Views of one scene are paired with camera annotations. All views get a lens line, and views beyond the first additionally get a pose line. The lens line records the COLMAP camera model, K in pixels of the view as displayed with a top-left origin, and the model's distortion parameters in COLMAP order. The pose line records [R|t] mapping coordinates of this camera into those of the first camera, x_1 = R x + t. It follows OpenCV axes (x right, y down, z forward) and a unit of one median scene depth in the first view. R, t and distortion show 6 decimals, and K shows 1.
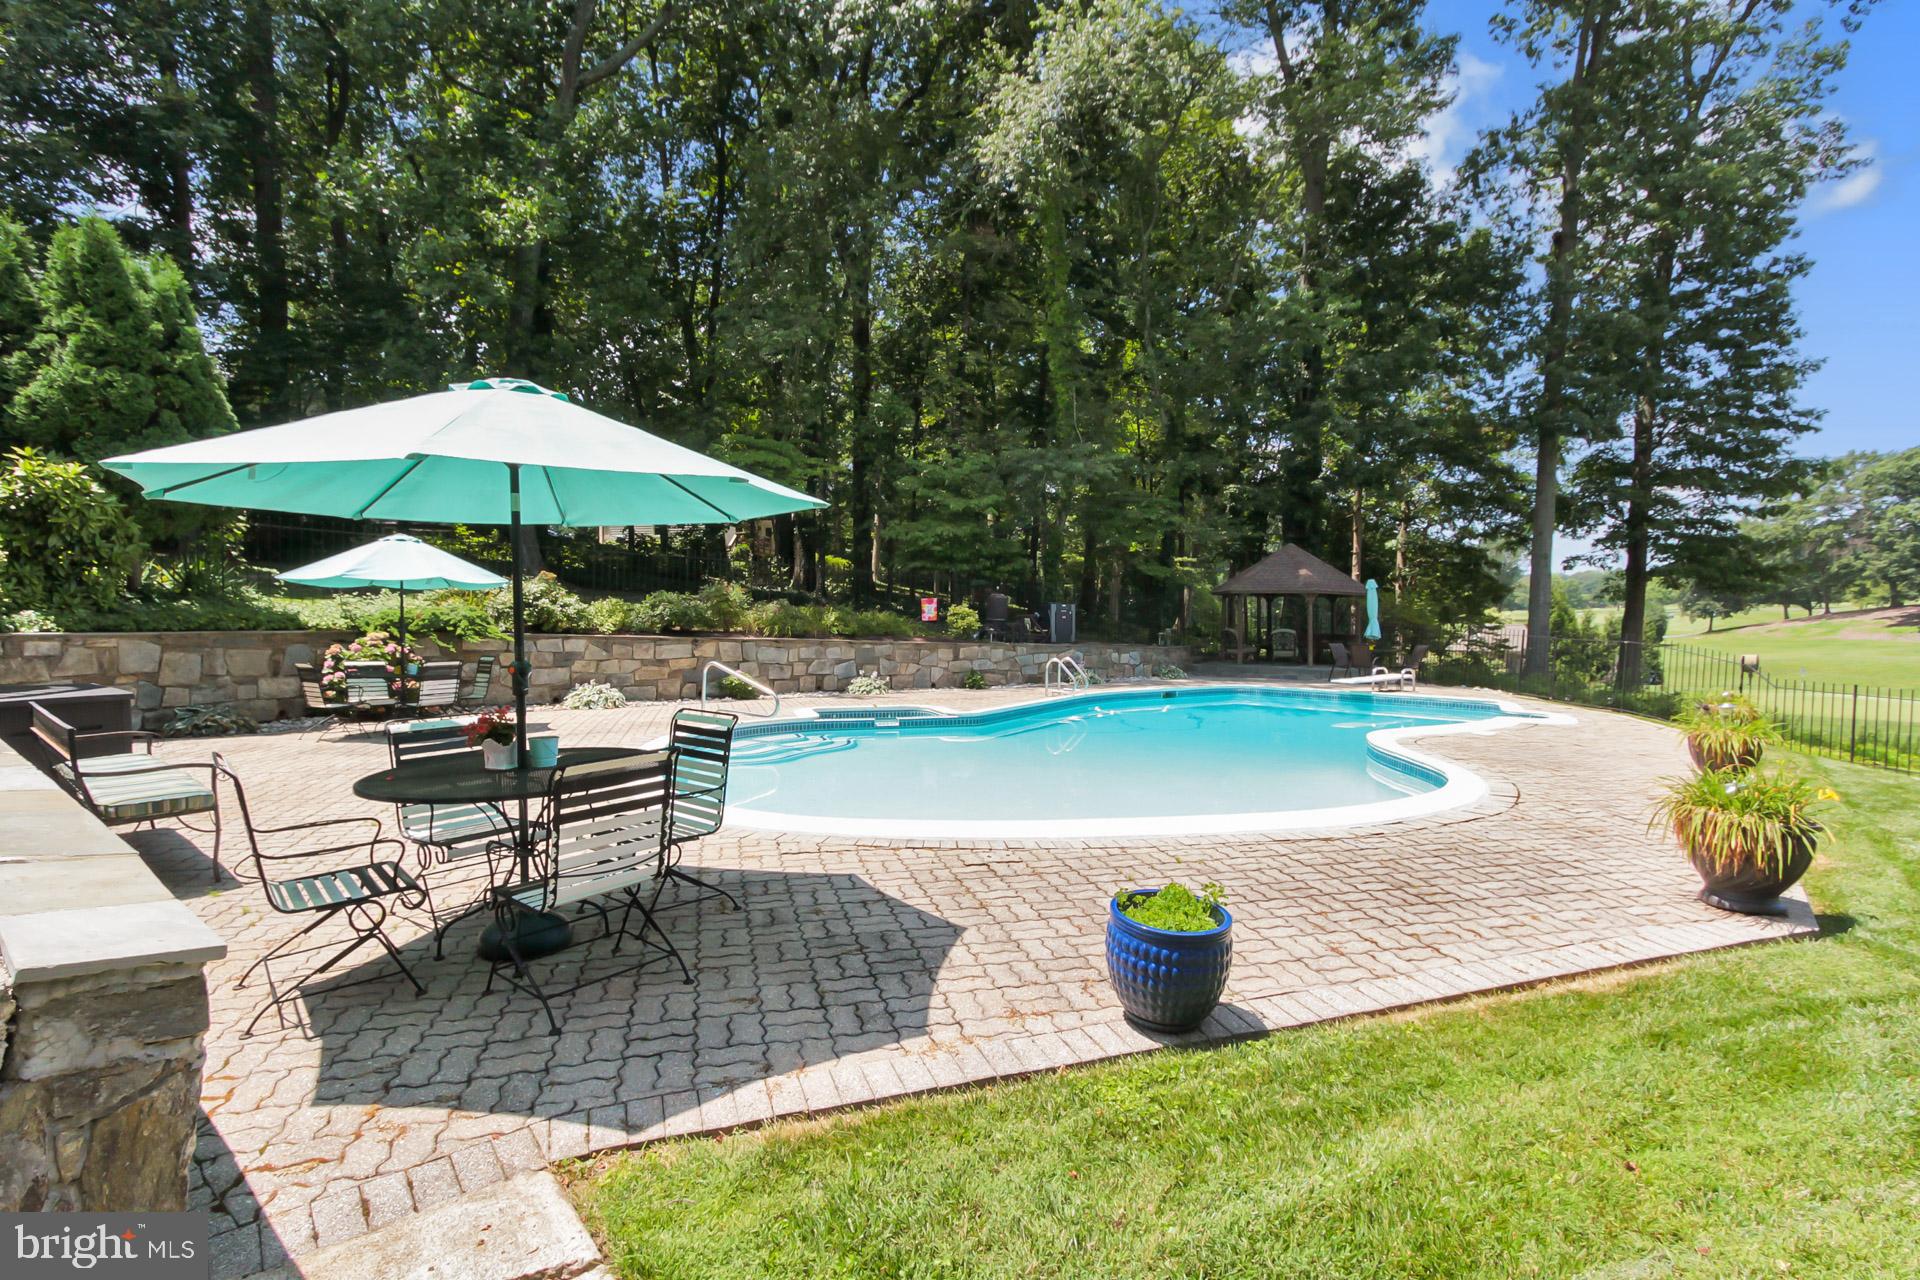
lens RADIAL K [[905.0, 0, 969.9], [0, 905.0, 605.5], [0, 0, 1]] dist [0.023738, -0.002927]
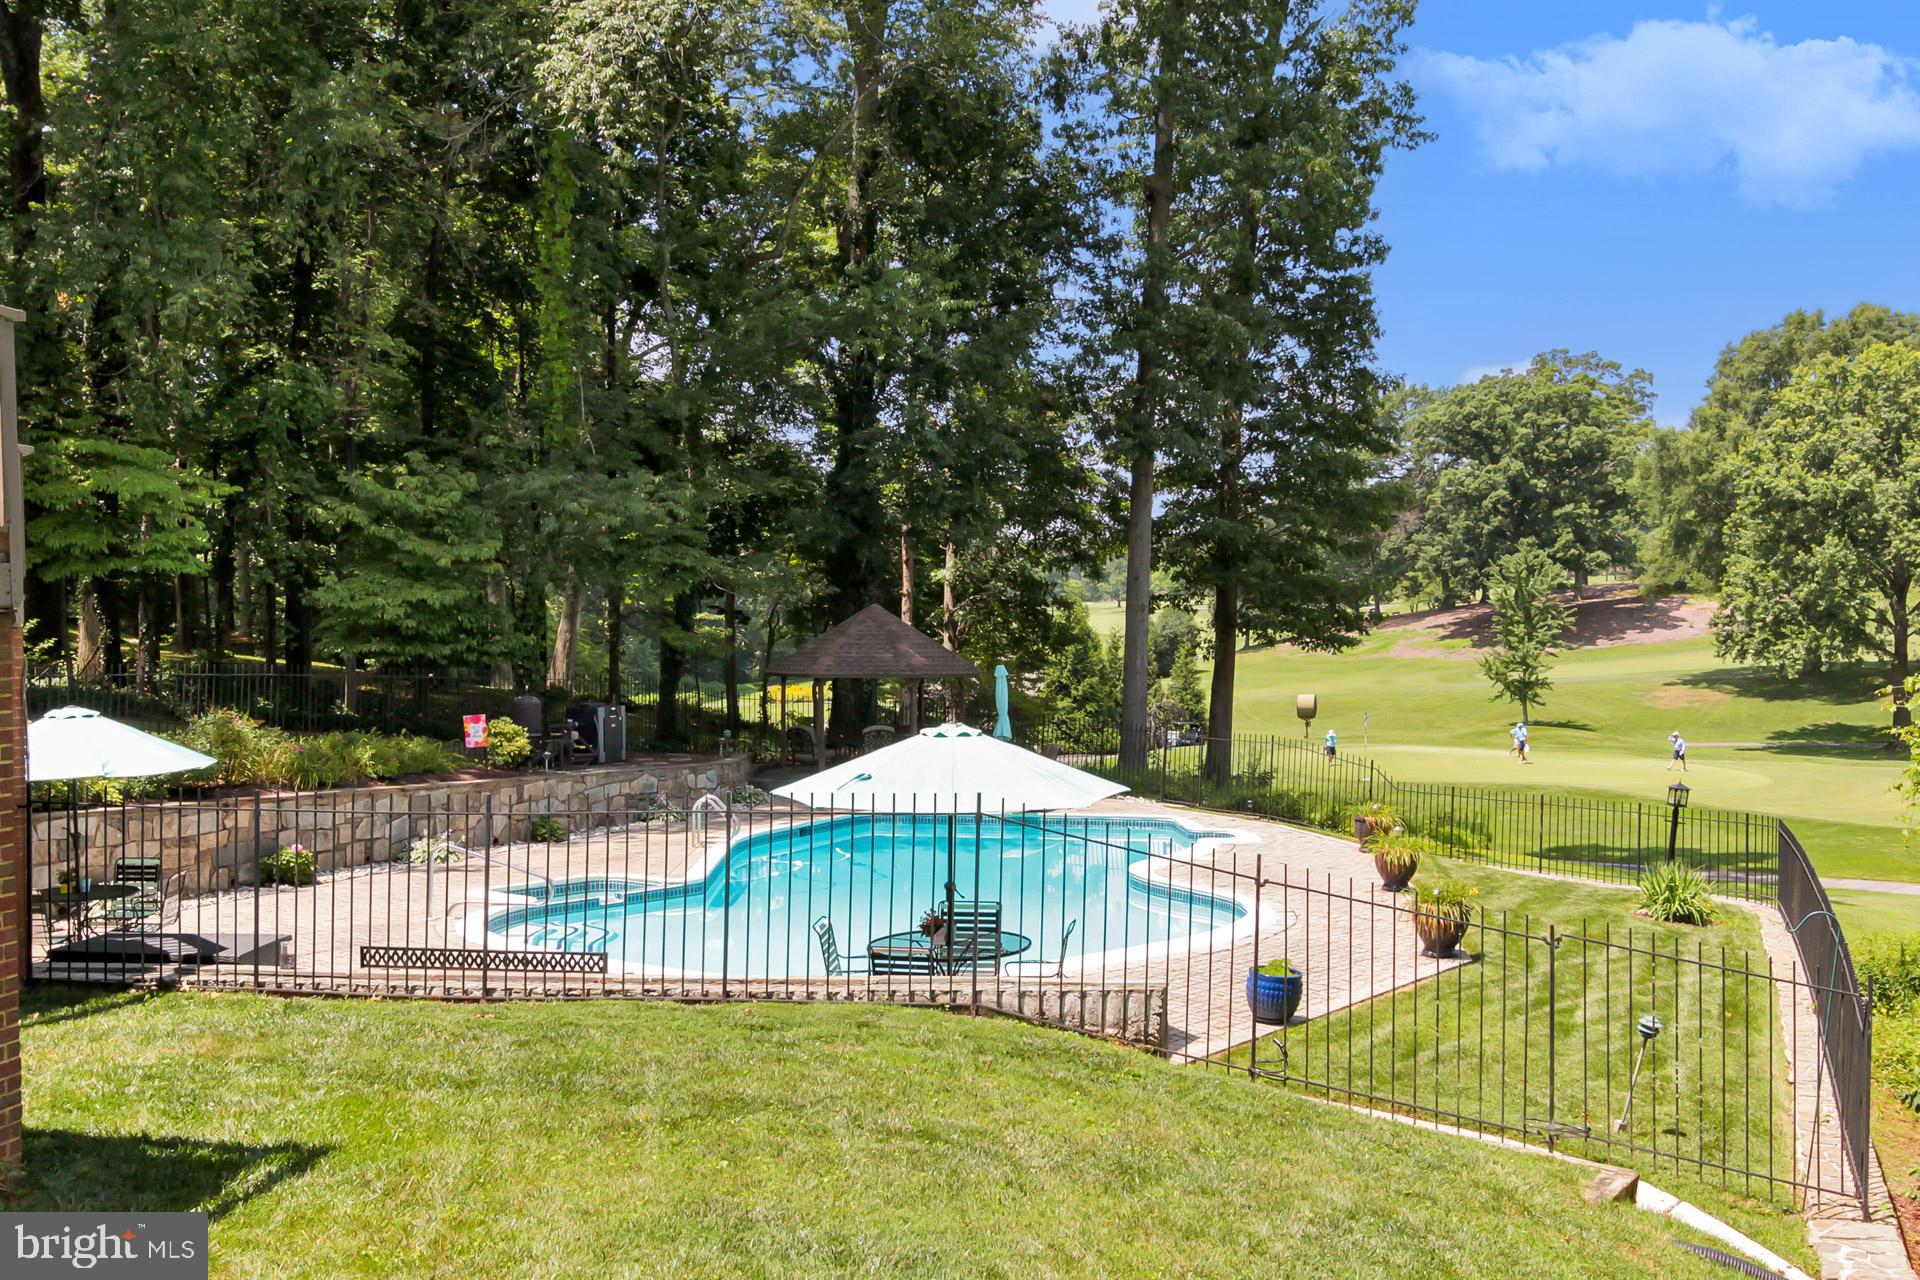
lens RADIAL K [[1909.1, 0, 967.4], [0, 1909.1, 591.5], [0, 0, 1]] dist [0.011571, 0.000000]
pose [[0.856570, -0.004320, 0.516012, -0.303933], [0.005956, 0.999981, -0.001515, -0.062333], [-0.515996, 0.004371, 0.856580, -0.278677]]
